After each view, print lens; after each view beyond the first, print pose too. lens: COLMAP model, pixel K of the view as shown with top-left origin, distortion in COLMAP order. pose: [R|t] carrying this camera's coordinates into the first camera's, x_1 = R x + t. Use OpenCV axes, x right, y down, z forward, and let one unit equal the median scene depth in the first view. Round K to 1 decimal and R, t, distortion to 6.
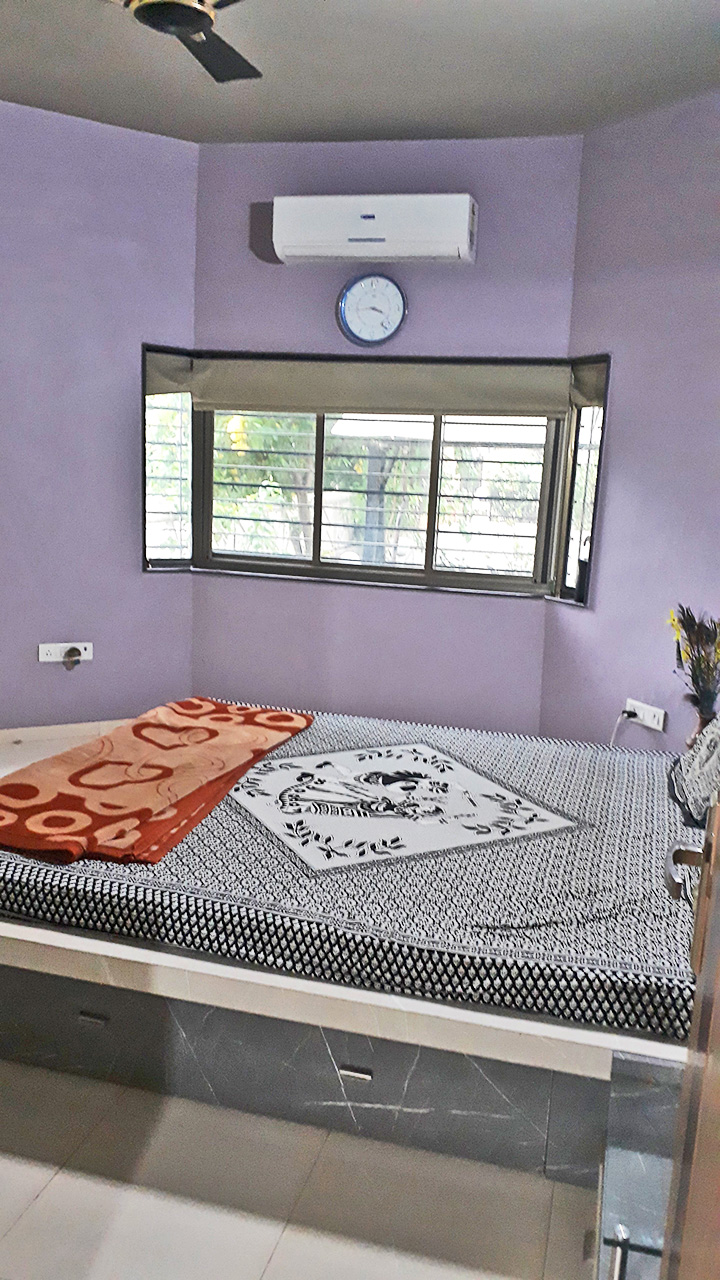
lens RADIAL K [[1016.2, 0, 360.0], [0, 1016.2, 640.0], [0, 0, 1]] dist [0.121813, -0.211927]
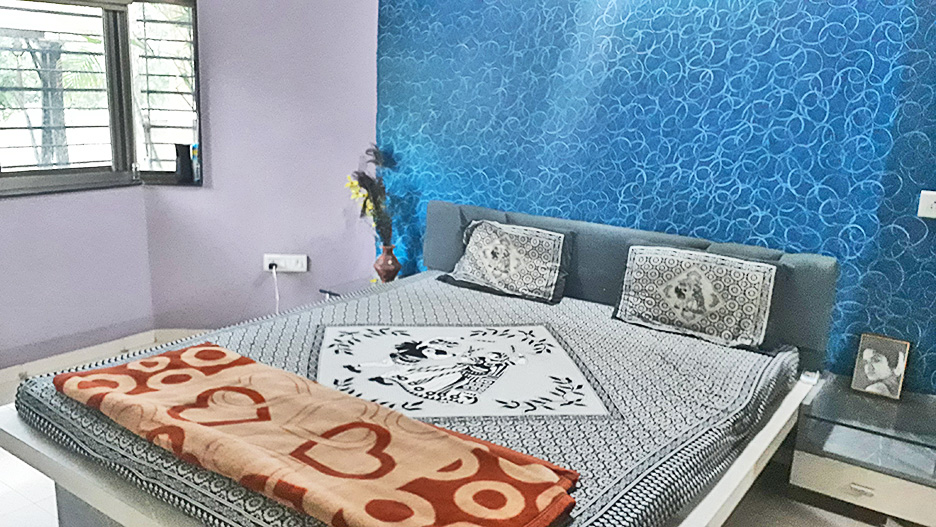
lens RADIAL K [[743.1, 0, 480.6], [0, 743.1, 262.2], [0, 0, 1]] dist [0.121813, -0.211927]
pose [[0.349298, -0.246545, 0.903995, -0.693901], [0.138599, 0.967746, 0.210377, -0.130533], [-0.926704, 0.051809, 0.372203, 0.639343]]
